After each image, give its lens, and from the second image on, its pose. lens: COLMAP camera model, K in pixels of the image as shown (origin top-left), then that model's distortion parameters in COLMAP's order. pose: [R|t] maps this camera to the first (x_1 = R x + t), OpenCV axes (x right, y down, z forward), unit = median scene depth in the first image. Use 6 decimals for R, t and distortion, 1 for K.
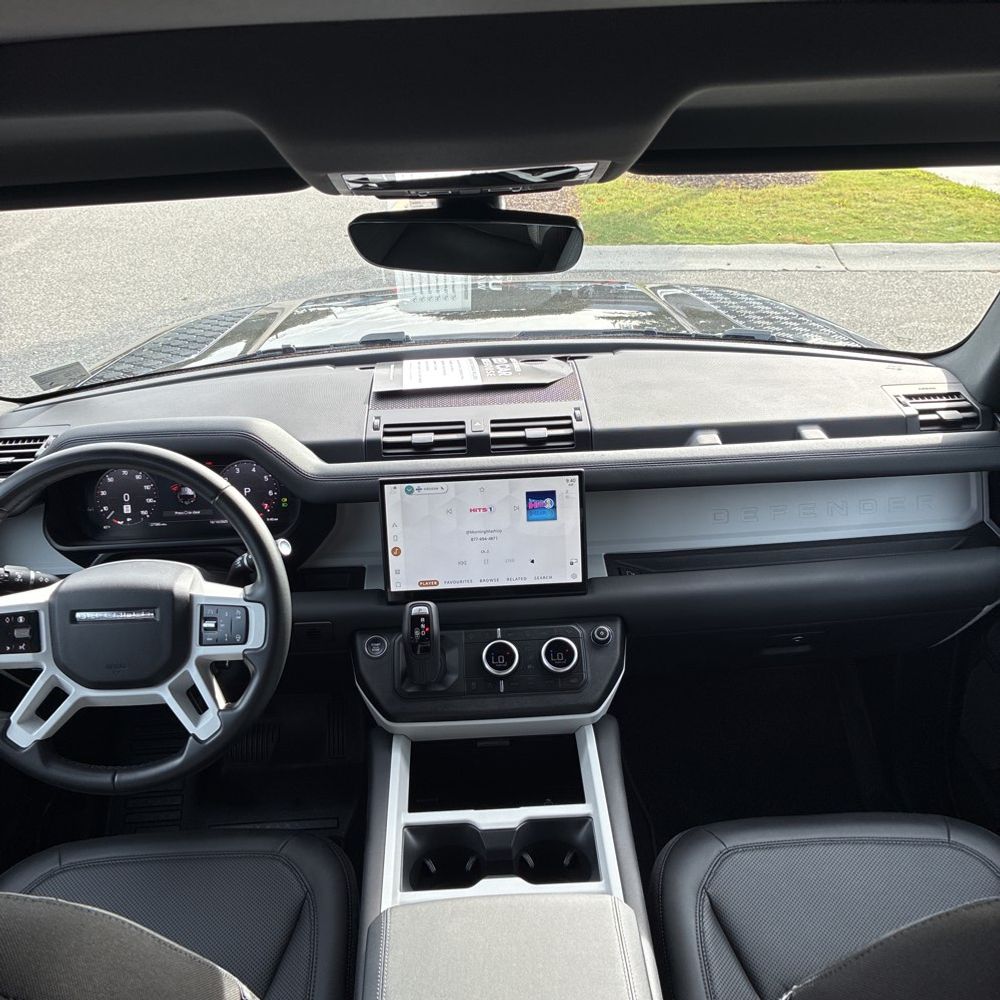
lens RADIAL K [[1011.5, 0, 494.9], [0, 1011.5, 501.0], [0, 0, 1]] dist [0.026078, 0.000000]
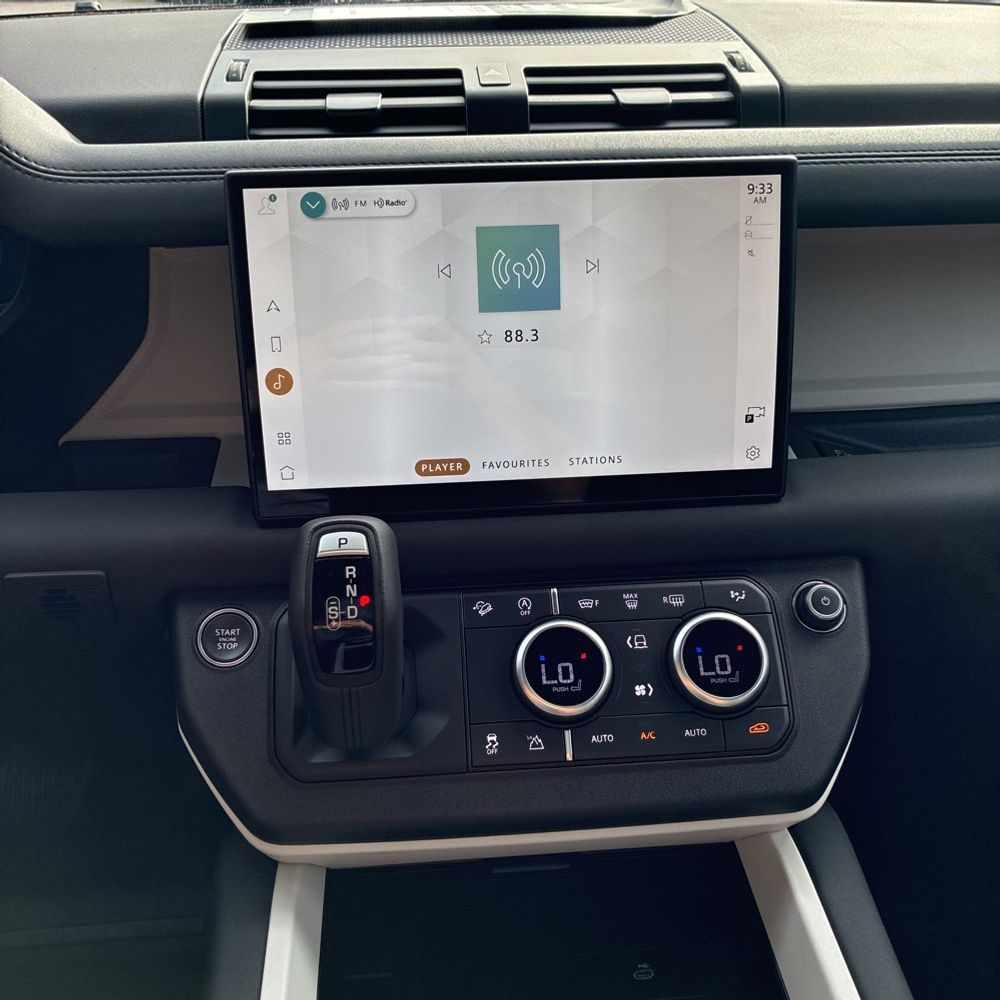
lens RADIAL K [[1011.5, 0, 504.8], [0, 1011.5, 498.5], [0, 0, 1]] dist [0.026078, 0.000000]
pose [[0.998265, 0.002556, 0.058826, -0.037853], [-0.007014, 0.997107, 0.075688, 0.063551], [-0.058463, -0.075970, 0.995395, 0.626637]]
